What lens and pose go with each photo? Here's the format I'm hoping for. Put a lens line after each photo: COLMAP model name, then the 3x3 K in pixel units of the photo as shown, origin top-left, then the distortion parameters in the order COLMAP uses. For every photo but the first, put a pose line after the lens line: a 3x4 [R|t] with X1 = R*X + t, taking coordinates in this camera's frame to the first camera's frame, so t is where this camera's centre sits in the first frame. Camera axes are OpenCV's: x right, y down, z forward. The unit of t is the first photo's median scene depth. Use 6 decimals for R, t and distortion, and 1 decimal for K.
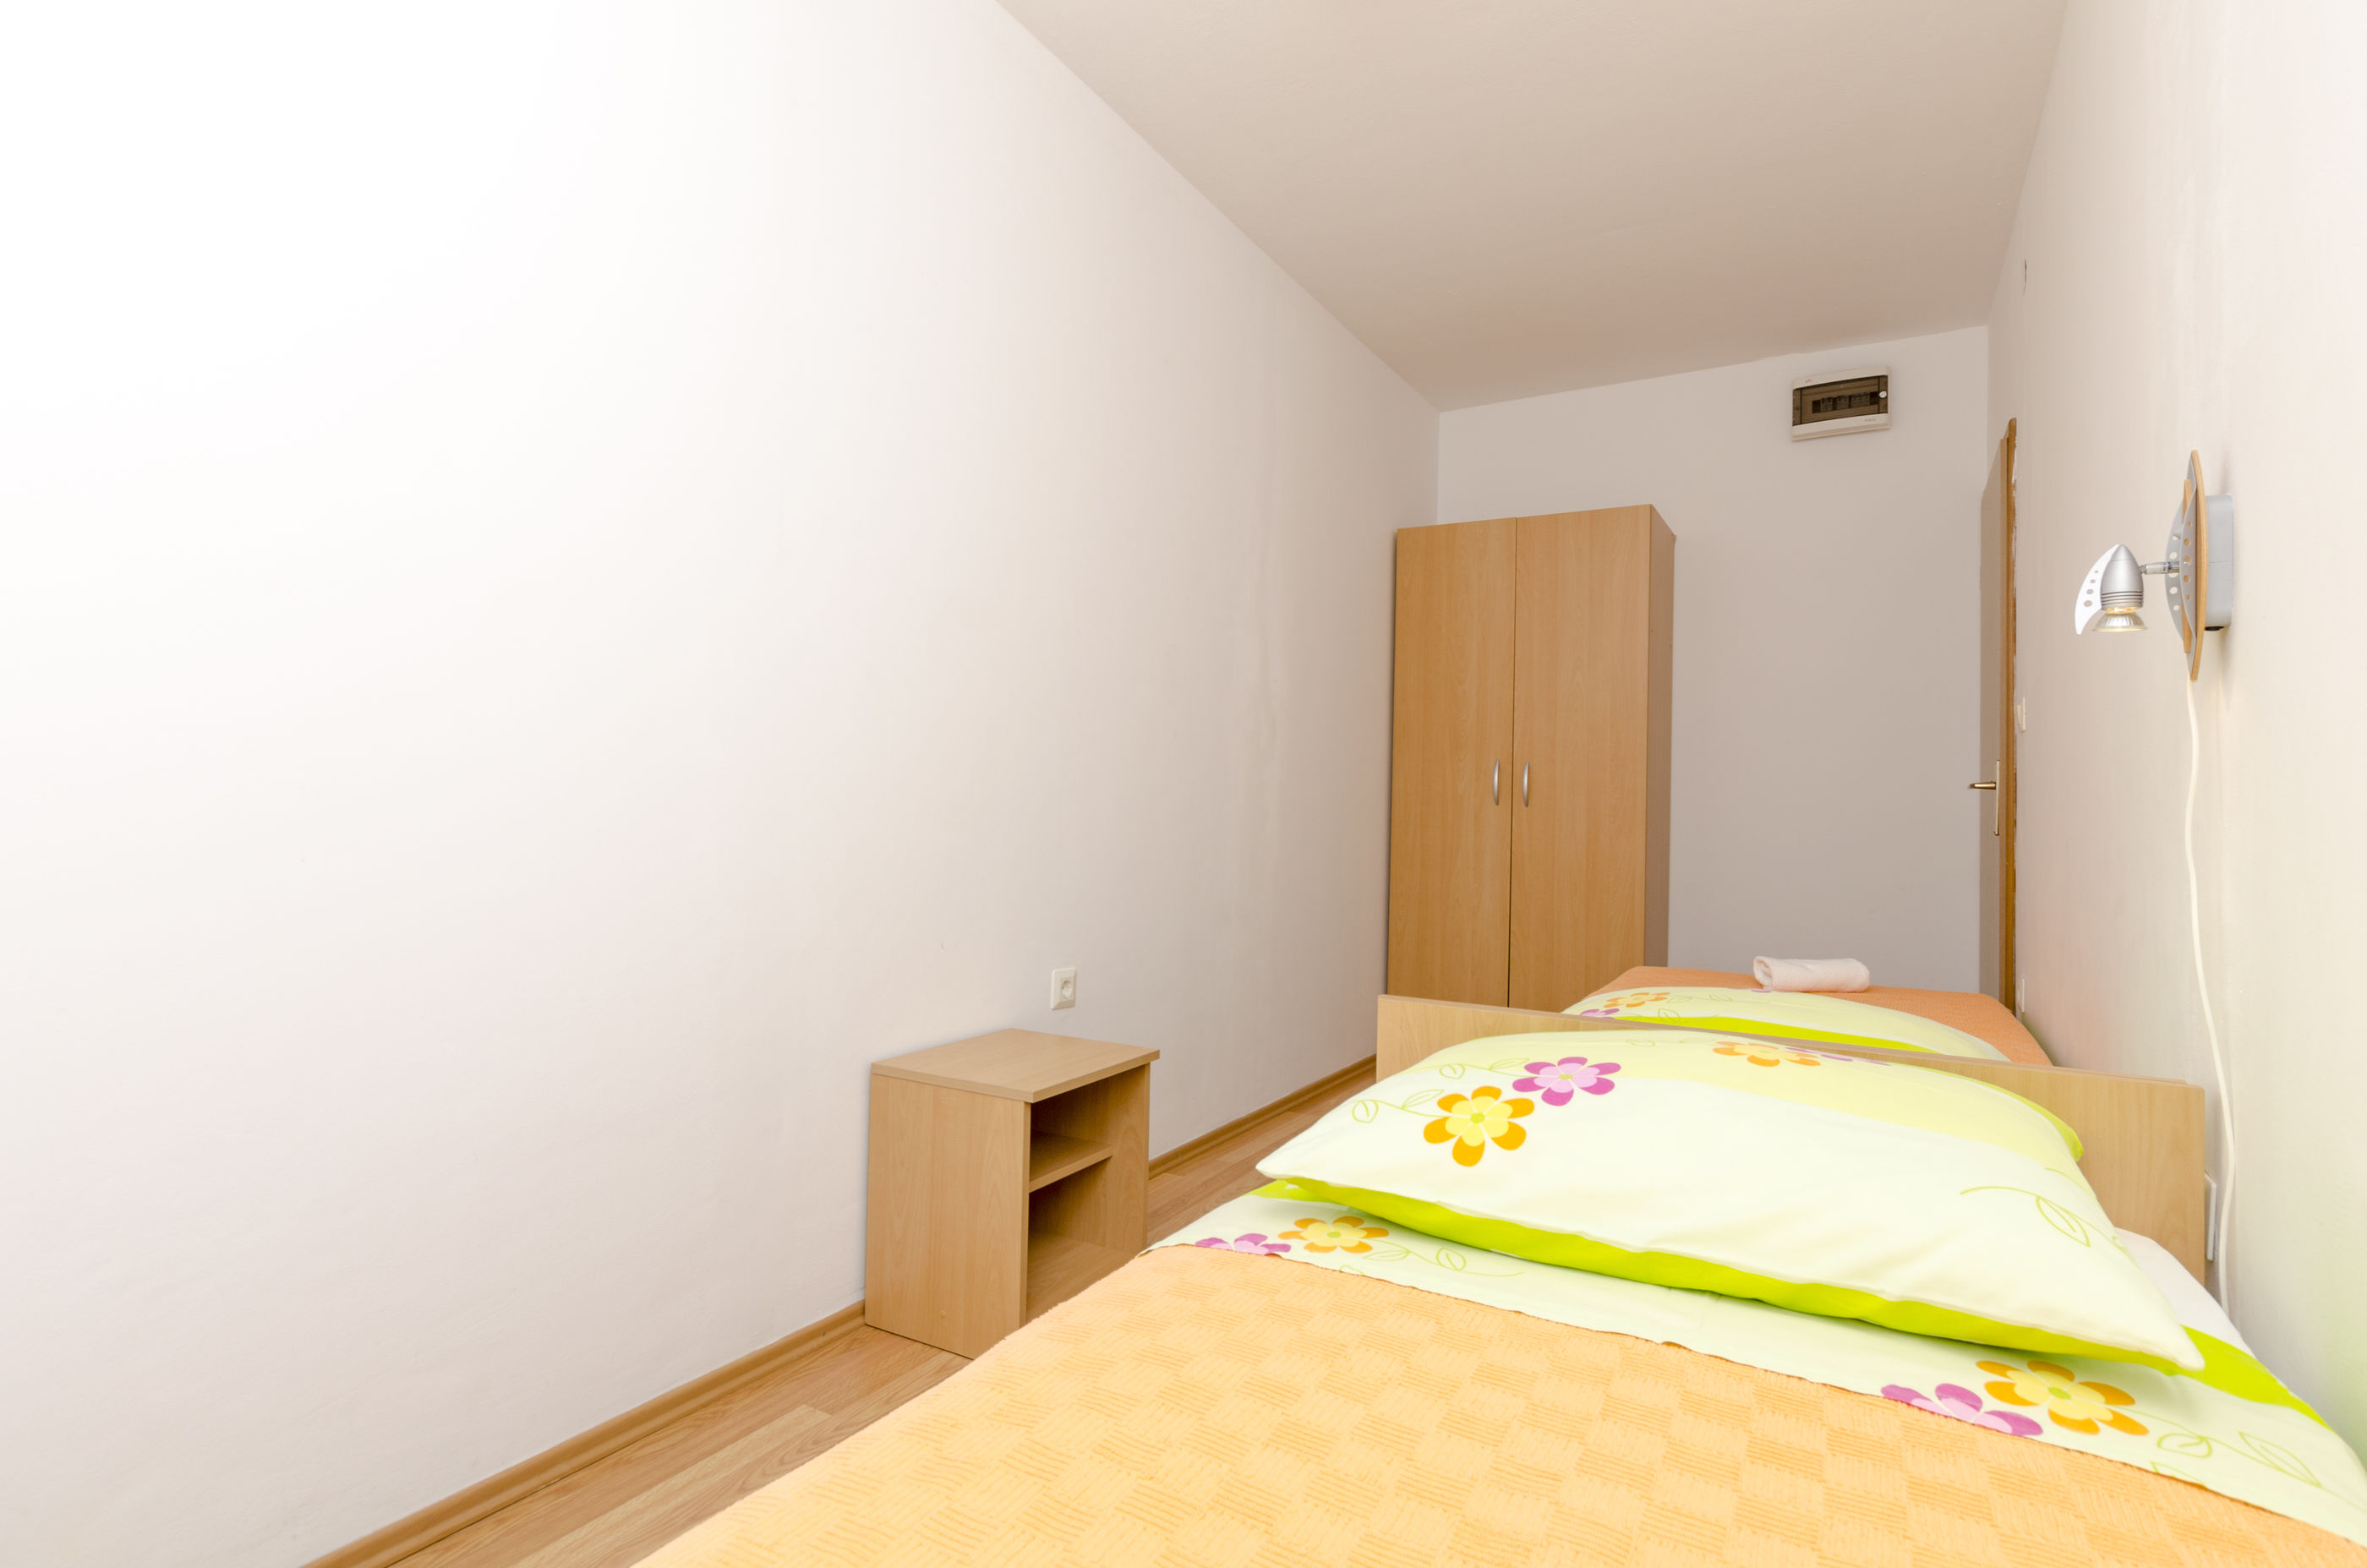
lens RADIAL K [[1167.7, 0, 1195.3], [0, 1167.7, 769.3], [0, 0, 1]] dist [-0.004960, 0.000250]
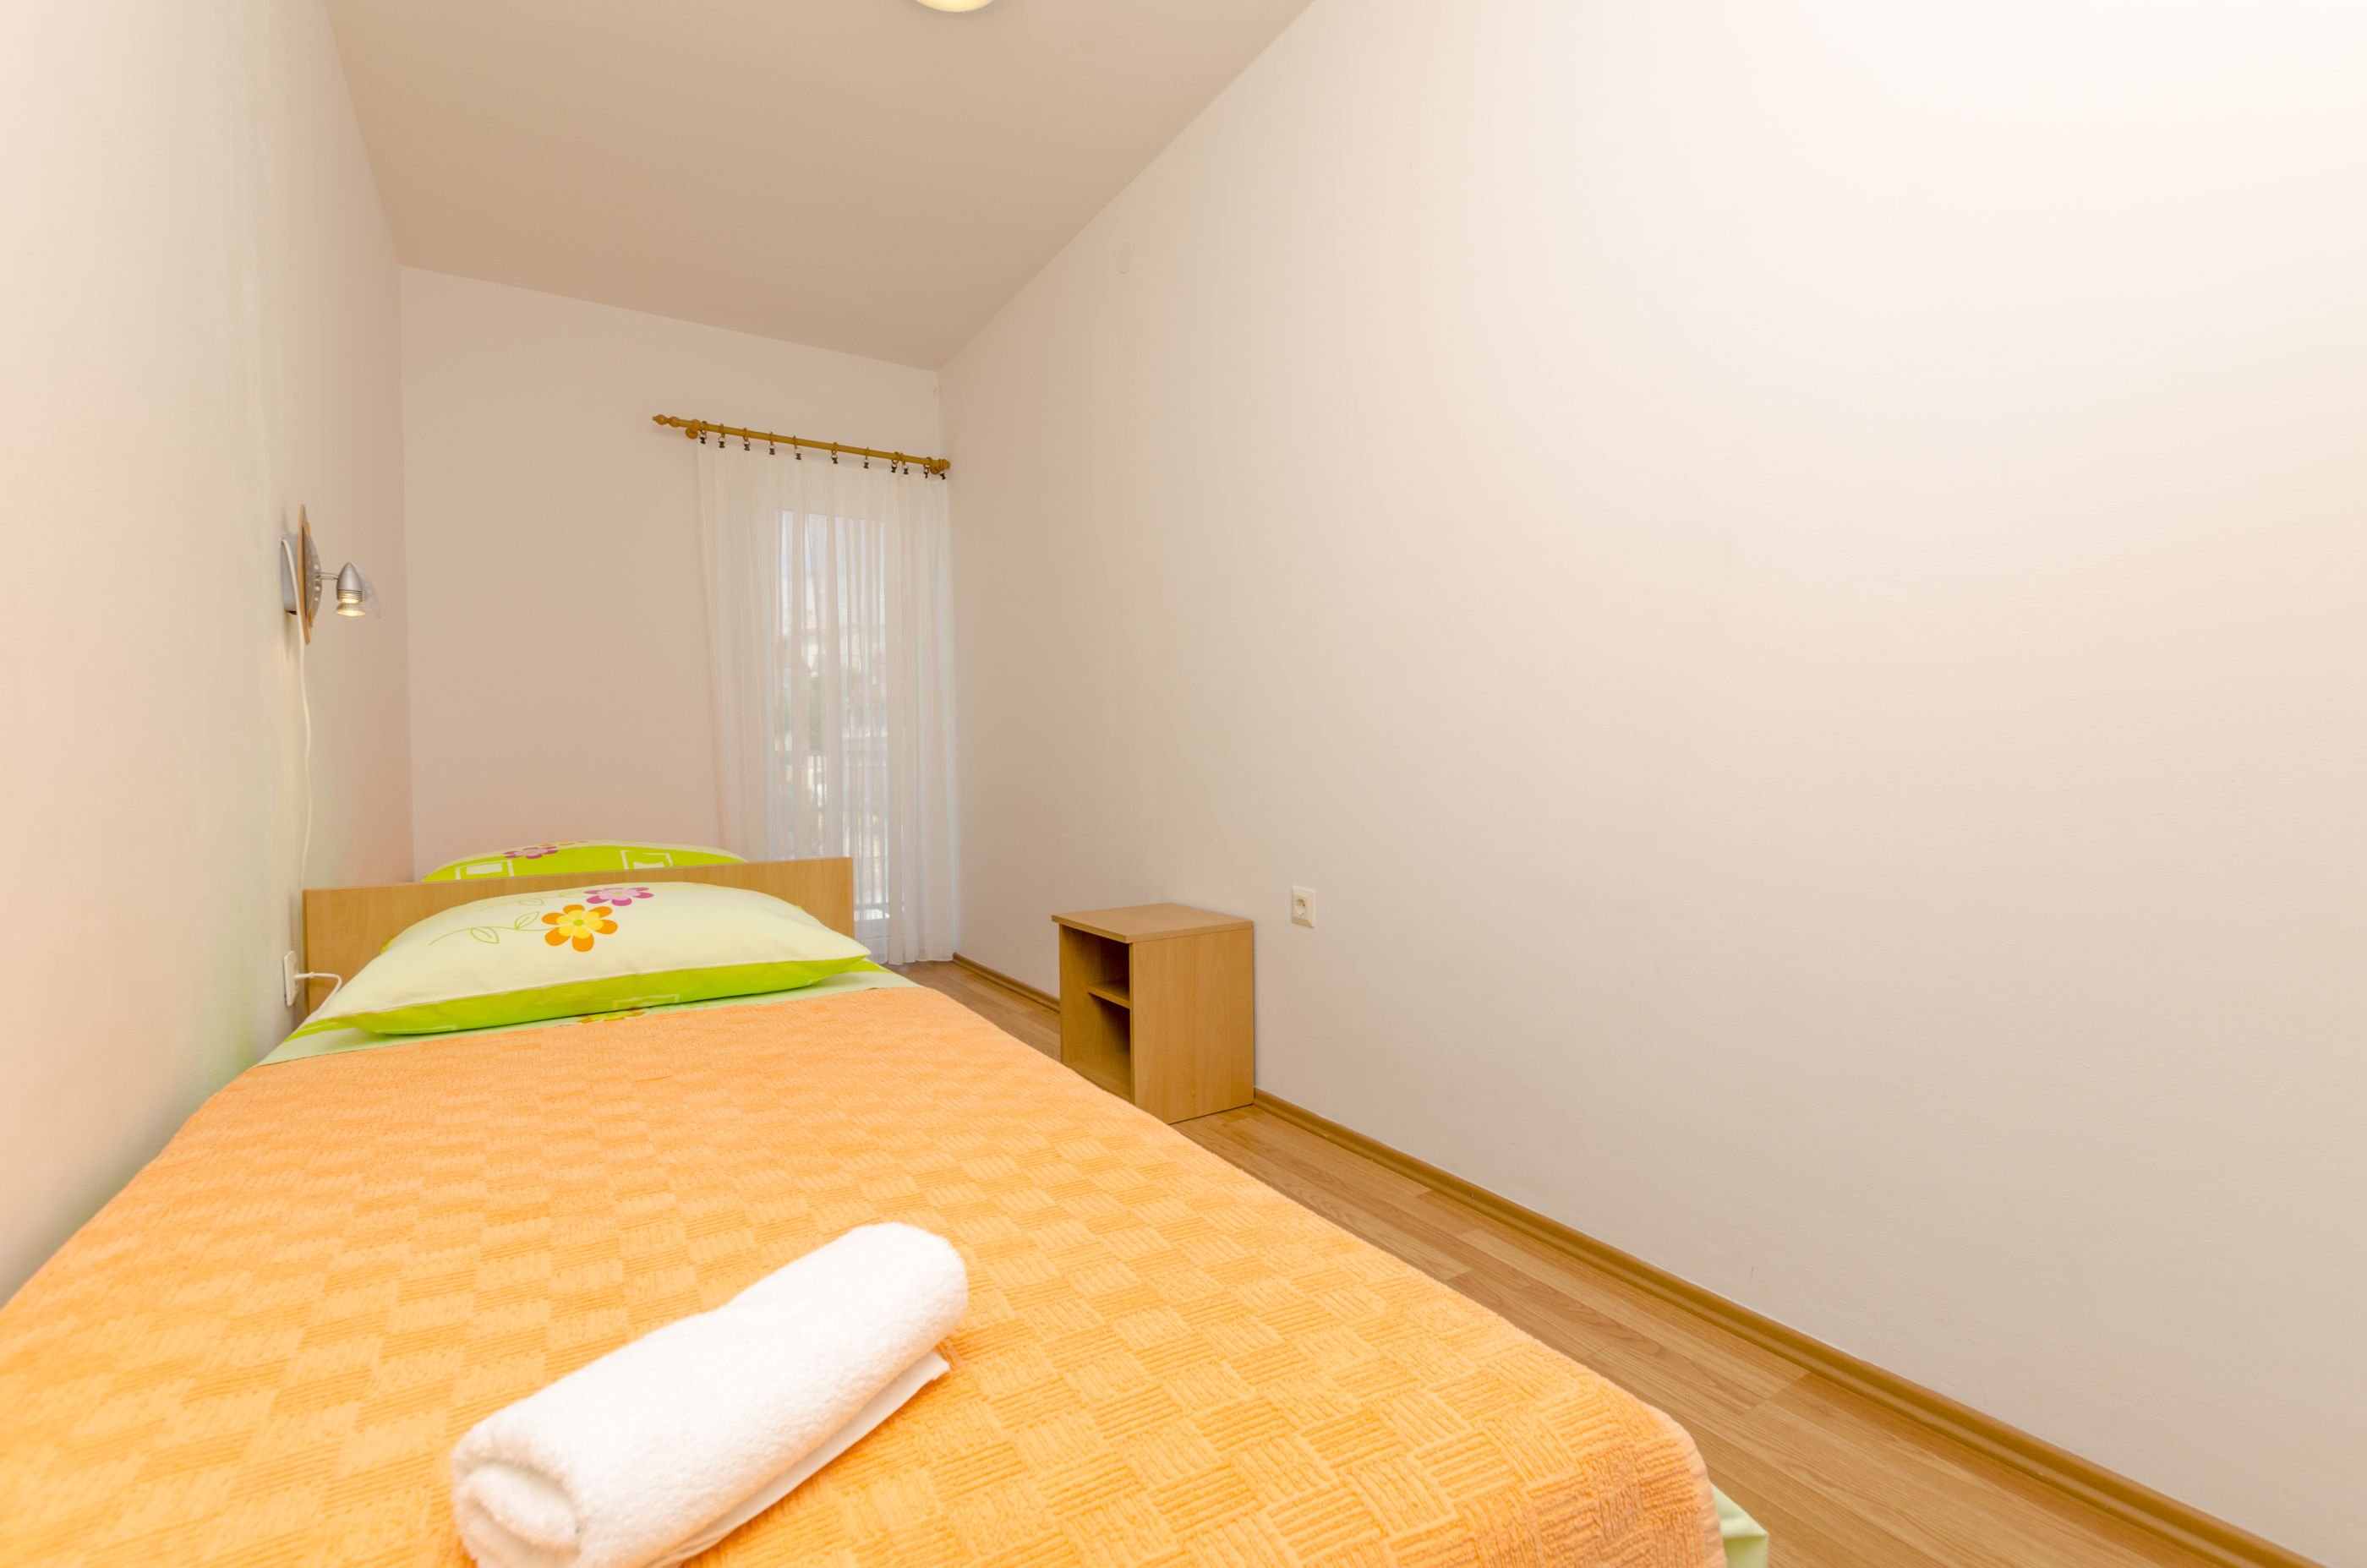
lens RADIAL K [[1023.4, 0, 1205.2], [0, 1023.4, 779.4], [0, 0, 1]] dist [0.000217, -0.002680]
pose [[-0.442145, 0.010816, -0.896878, 0.662510], [0.022517, 0.999746, 0.000955, 0.061521], [0.896661, -0.019773, -0.442276, 1.170214]]
